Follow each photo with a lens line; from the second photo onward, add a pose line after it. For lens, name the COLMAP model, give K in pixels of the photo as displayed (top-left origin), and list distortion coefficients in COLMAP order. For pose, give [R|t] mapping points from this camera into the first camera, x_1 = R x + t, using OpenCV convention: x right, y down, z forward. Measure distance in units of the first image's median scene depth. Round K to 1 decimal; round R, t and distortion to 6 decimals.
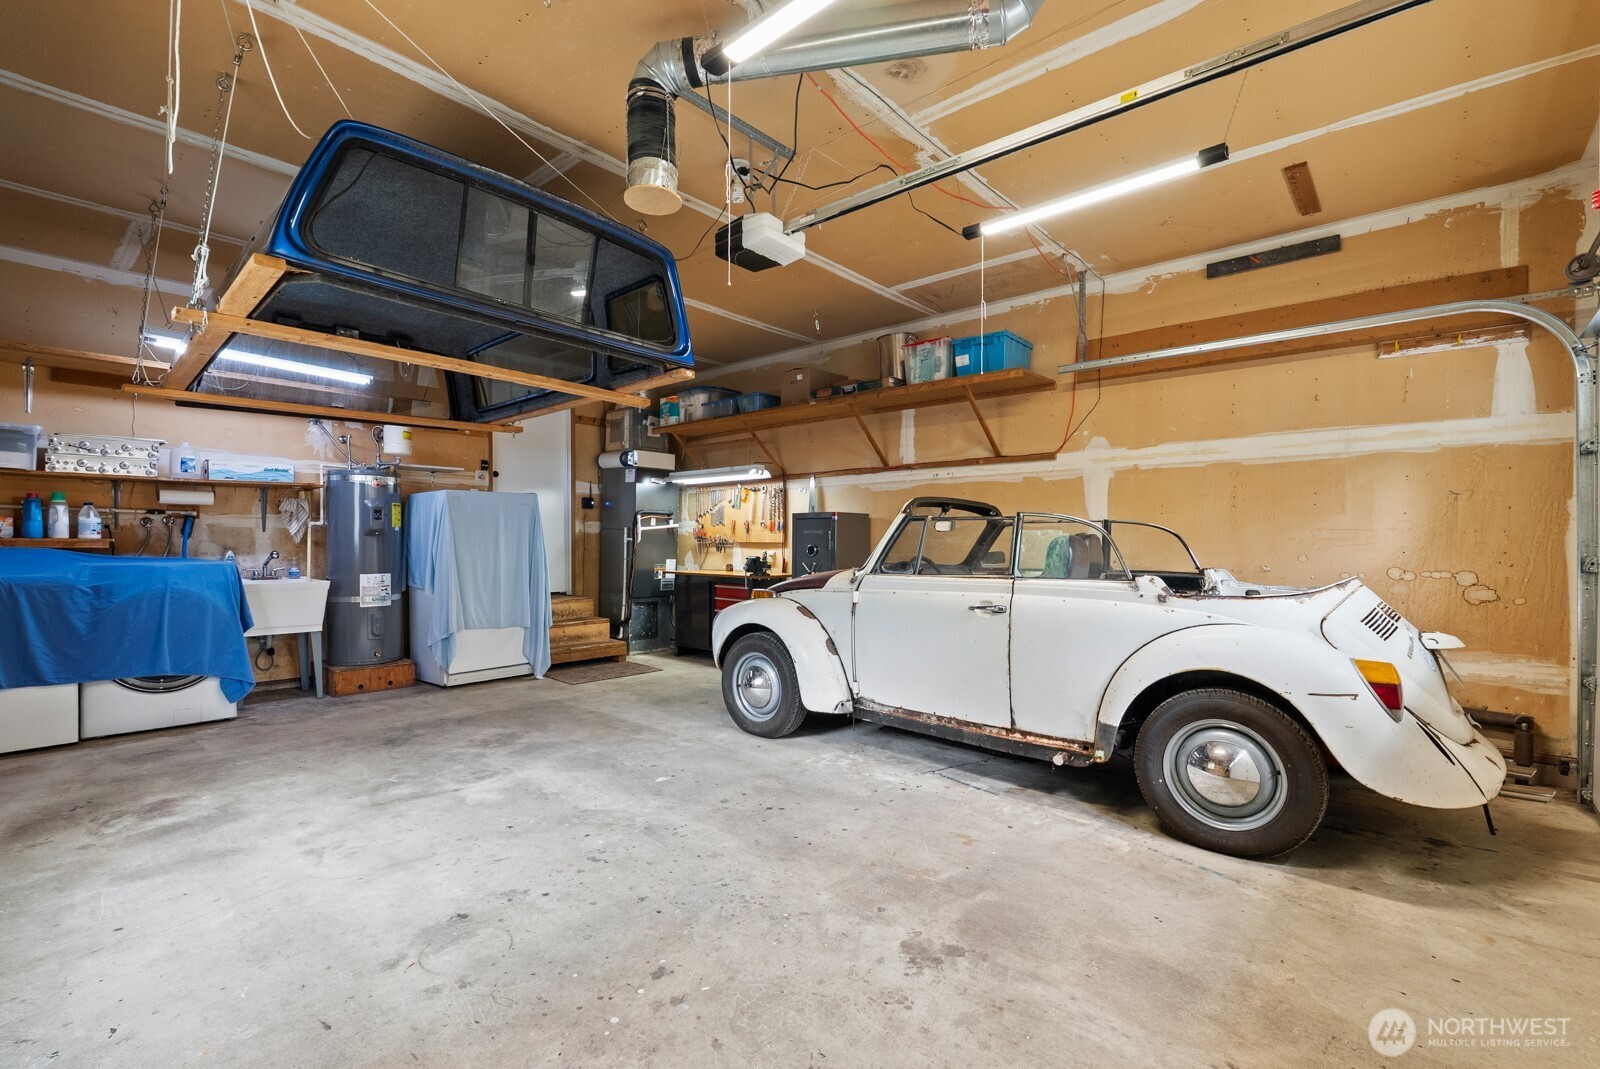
lens RADIAL K [[706.5, 0, 794.8], [0, 706.5, 533.3], [0, 0, 1]] dist [-0.005077, -0.000013]
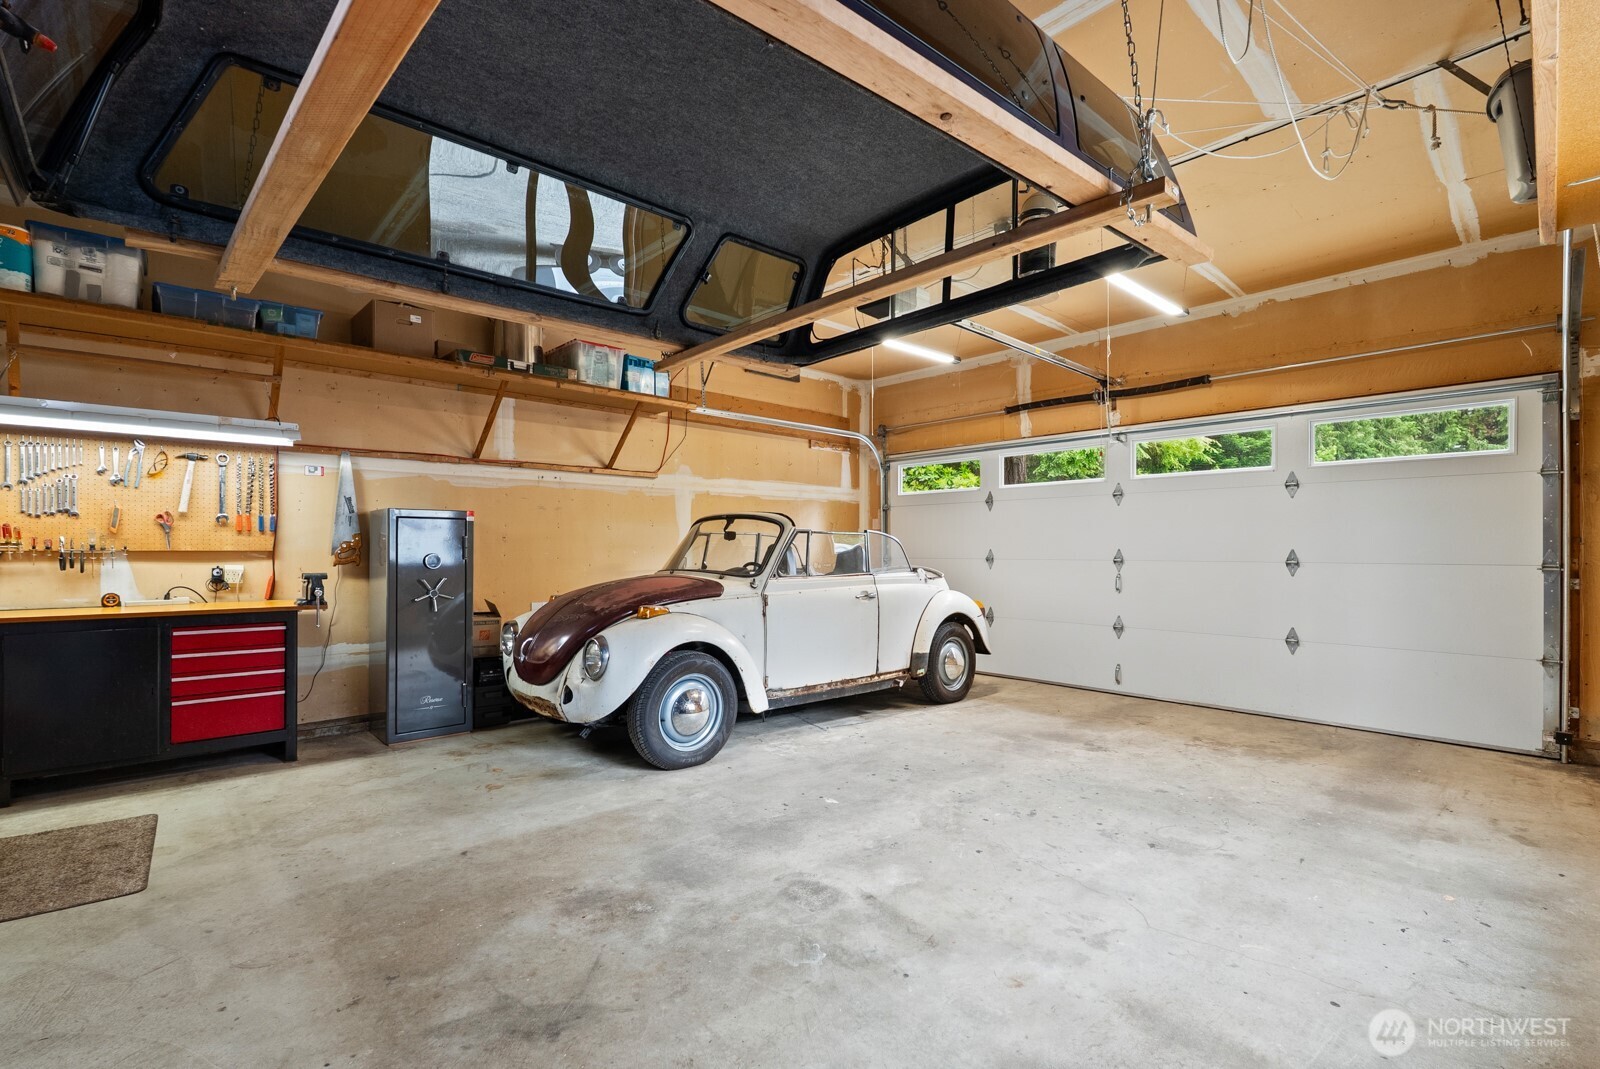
lens RADIAL K [[706.5, 0, 794.8], [0, 706.5, 533.3], [0, 0, 1]] dist [-0.005077, -0.000013]
pose [[0.121019, 0.016883, 0.992507, -1.131572], [-0.013926, 0.999786, -0.015309, 0.001595], [-0.992552, -0.011969, 0.121229, 0.922977]]
